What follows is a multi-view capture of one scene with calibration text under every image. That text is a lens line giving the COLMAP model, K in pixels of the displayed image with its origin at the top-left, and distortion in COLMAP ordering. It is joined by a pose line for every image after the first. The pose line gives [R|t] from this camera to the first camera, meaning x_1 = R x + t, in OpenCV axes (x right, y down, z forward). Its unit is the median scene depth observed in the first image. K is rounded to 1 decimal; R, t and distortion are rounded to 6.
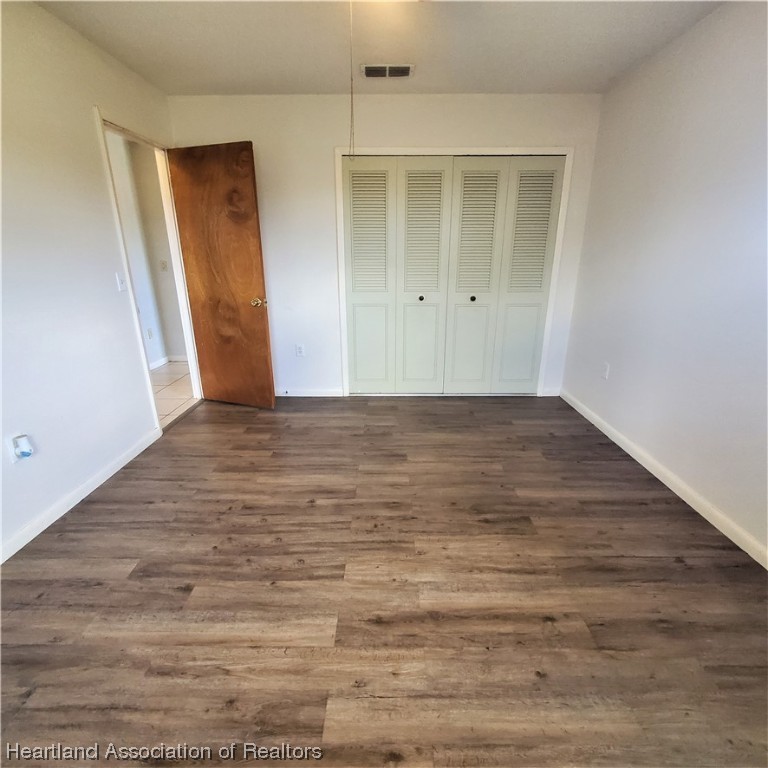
lens RADIAL K [[417.5, 0, 383.4], [0, 417.5, 386.3], [0, 0, 1]] dist [-0.006060, -0.003205]
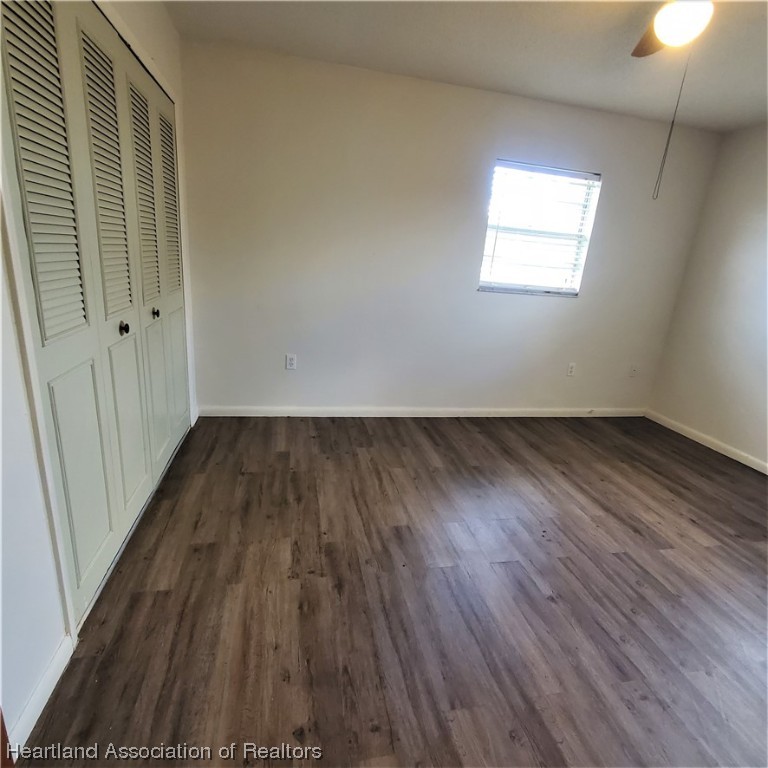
lens RADIAL K [[417.5, 0, 383.0], [0, 417.5, 381.5], [0, 0, 1]] dist [-0.006060, -0.003205]
pose [[-0.211274, -0.293024, 0.932470, -0.673063], [0.218911, 0.915584, 0.337317, -0.397004], [-0.952597, 0.275395, -0.129293, 1.235945]]
